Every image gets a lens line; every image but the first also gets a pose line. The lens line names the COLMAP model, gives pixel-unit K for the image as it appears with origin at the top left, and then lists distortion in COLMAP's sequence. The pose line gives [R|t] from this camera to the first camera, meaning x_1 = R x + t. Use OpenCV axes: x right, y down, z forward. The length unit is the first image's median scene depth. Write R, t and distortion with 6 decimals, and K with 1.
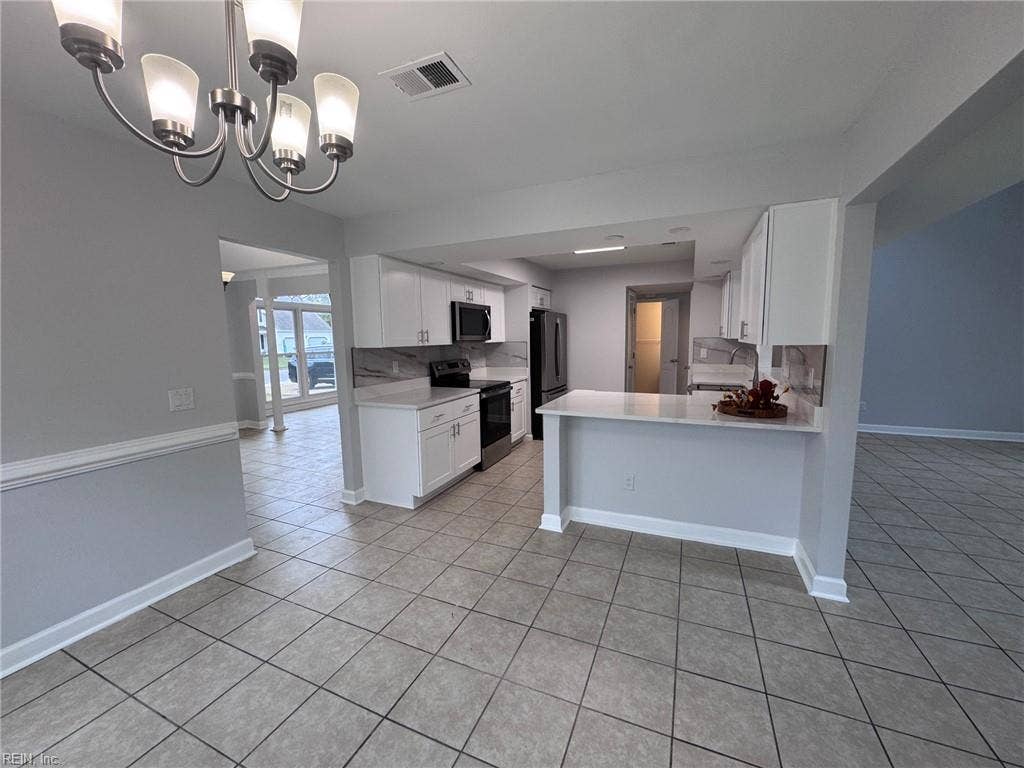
lens RADIAL K [[408.1, 0, 512.0], [0, 408.1, 384.0], [0, 0, 1]] dist [-0.003140, -0.000061]
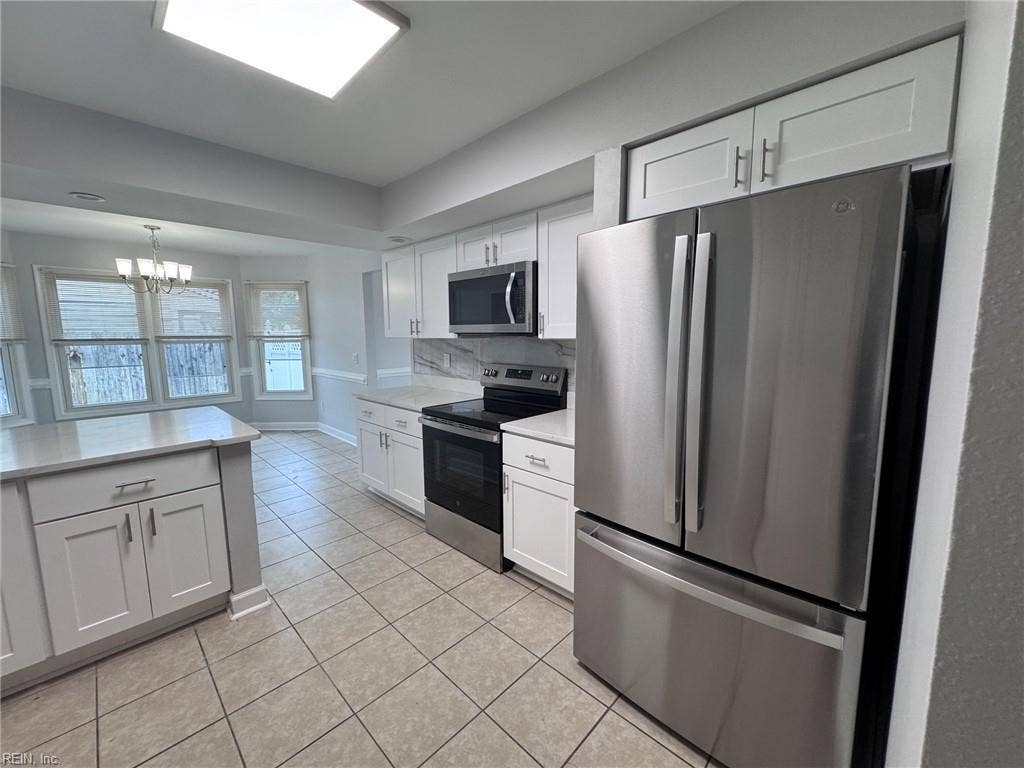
lens RADIAL K [[408.1, 0, 512.0], [0, 408.1, 384.0], [0, 0, 1]] dist [-0.003140, -0.000061]
pose [[-0.352174, 0.136133, -0.925981, 0.550172], [-0.094751, 0.979097, 0.179977, -0.182667], [0.931126, 0.151121, -0.331913, 1.571928]]
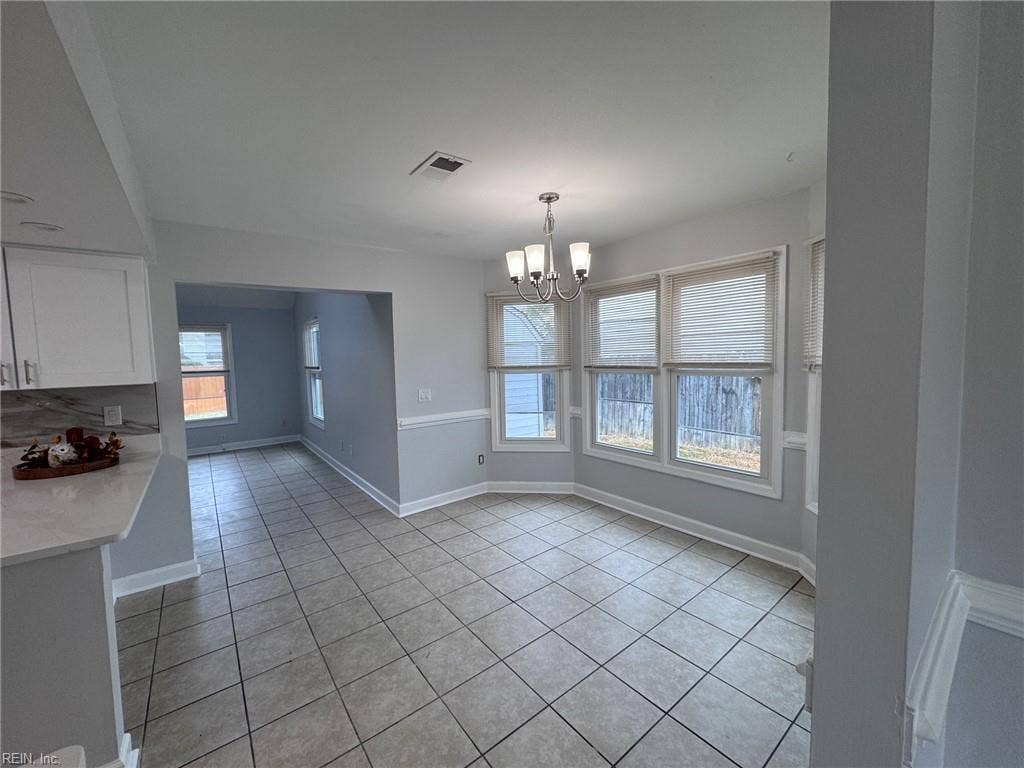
lens RADIAL K [[408.1, 0, 512.0], [0, 408.1, 384.0], [0, 0, 1]] dist [-0.003140, -0.000061]
pose [[-0.878237, 0.007070, 0.478173, -0.450473], [0.094410, 0.982776, 0.158868, -0.110751], [-0.468814, 0.184668, -0.863777, 0.932299]]
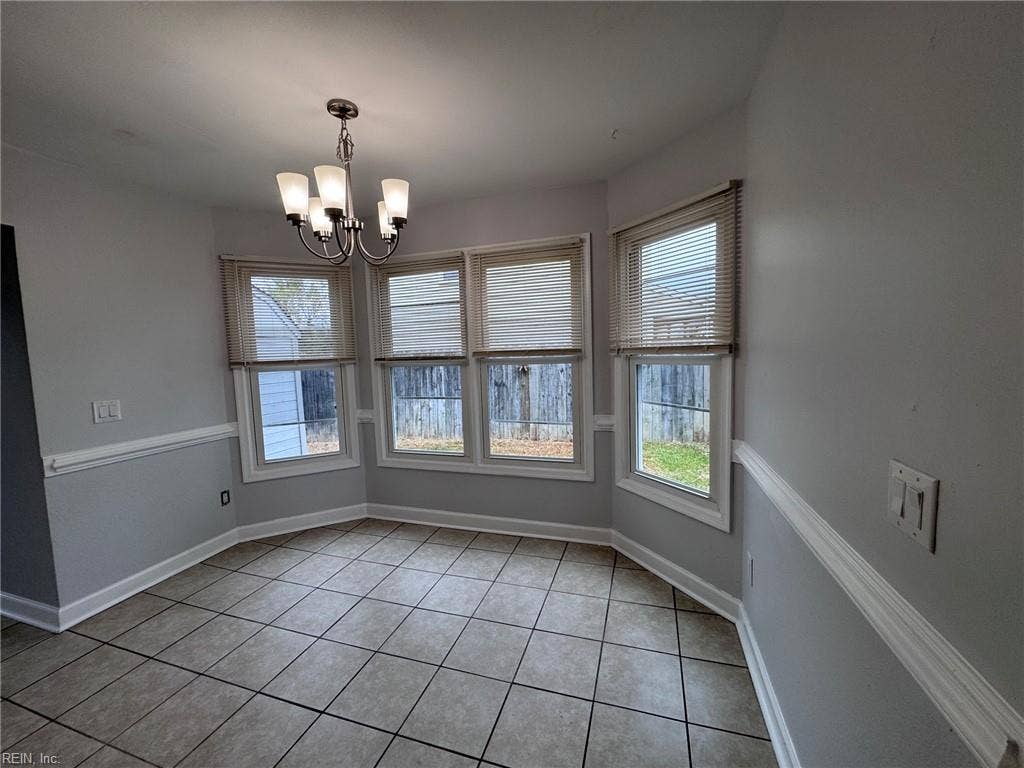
lens RADIAL K [[408.1, 0, 512.0], [0, 408.1, 384.0], [0, 0, 1]] dist [-0.003140, -0.000061]
pose [[-0.994341, 0.057347, -0.089422, -0.313574], [0.038759, 0.979592, 0.197226, -0.075703], [0.098908, 0.192644, -0.976271, 0.797448]]
